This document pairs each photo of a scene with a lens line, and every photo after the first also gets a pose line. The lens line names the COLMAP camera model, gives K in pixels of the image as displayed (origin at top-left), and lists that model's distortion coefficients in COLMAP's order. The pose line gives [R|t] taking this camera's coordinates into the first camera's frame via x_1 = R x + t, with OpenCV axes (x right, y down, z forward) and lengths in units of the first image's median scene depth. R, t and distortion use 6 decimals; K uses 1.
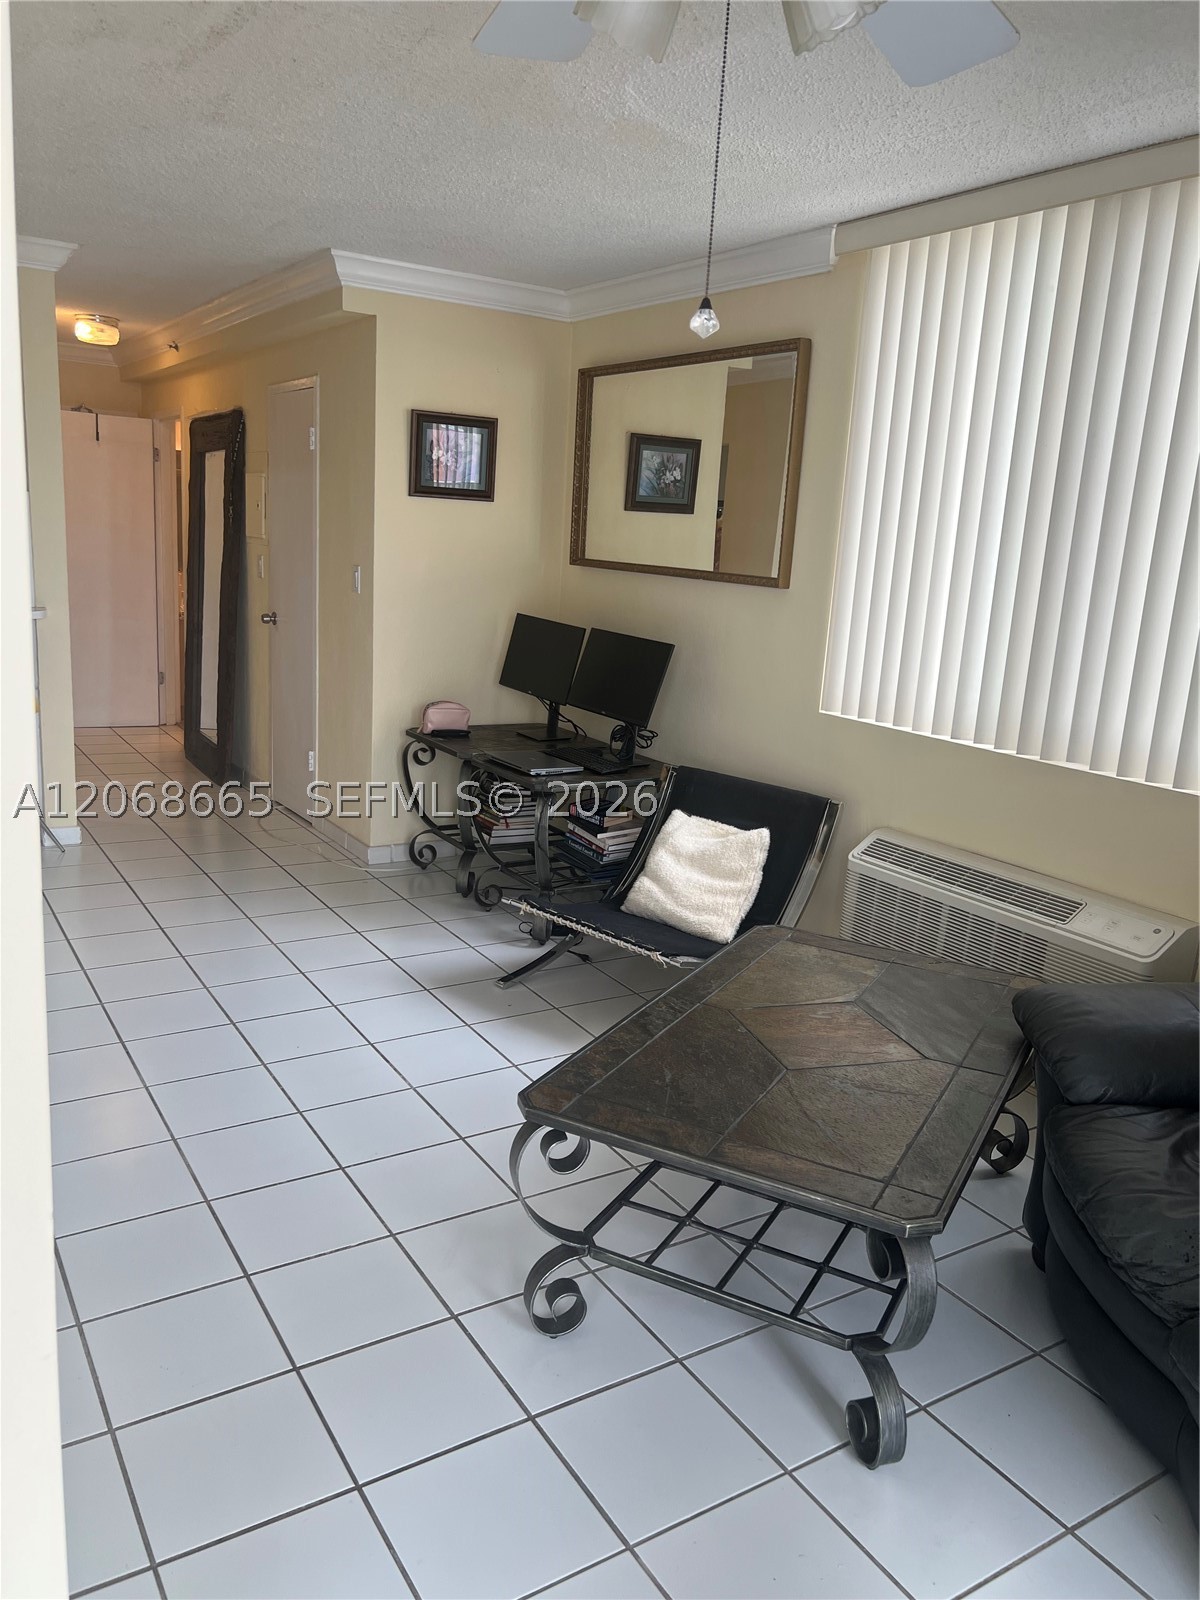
lens RADIAL K [[1206.0, 0, 619.4], [0, 1206.0, 811.7], [0, 0, 1]] dist [0.048966, -0.055531]
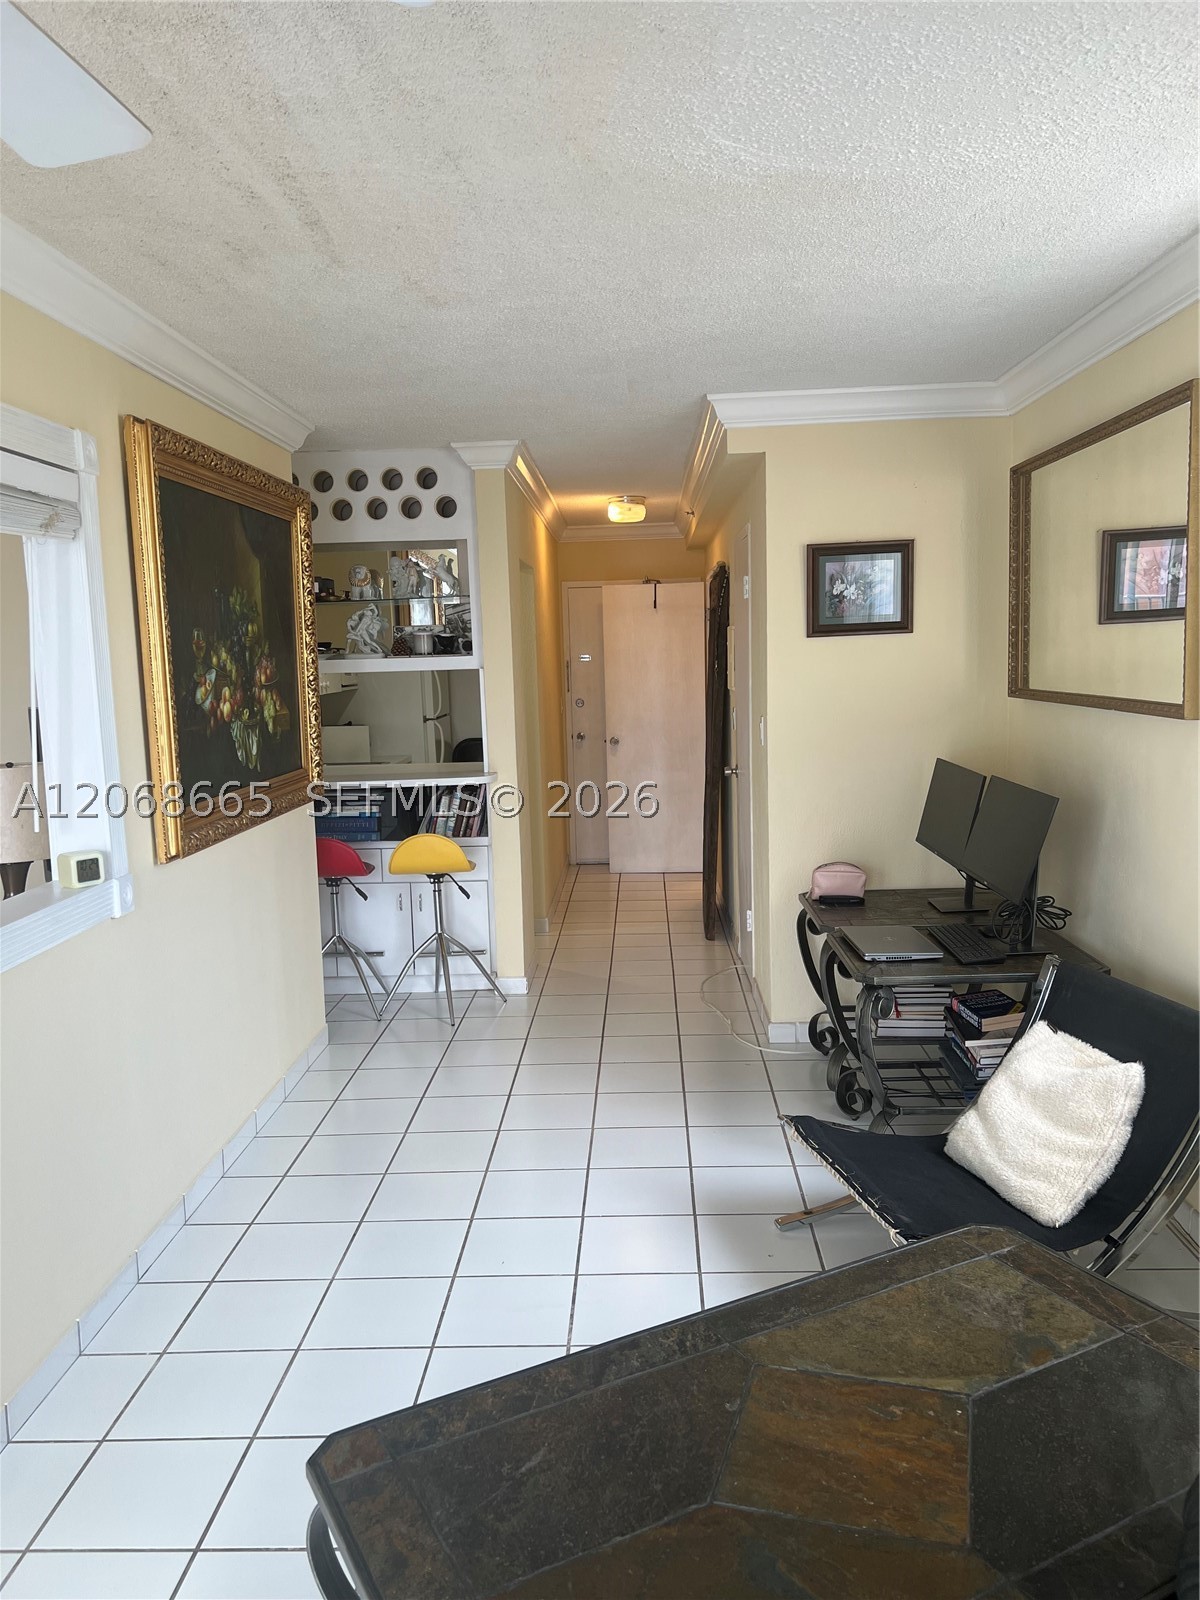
lens RADIAL K [[1206.0, 0, 604.0], [0, 1206.0, 803.5], [0, 0, 1]] dist [0.048966, -0.055531]
pose [[0.819248, -0.014845, -0.573248, 0.221099], [-0.049978, 0.994013, -0.097167, -0.042014], [0.571258, 0.108253, 0.813601, 0.193398]]
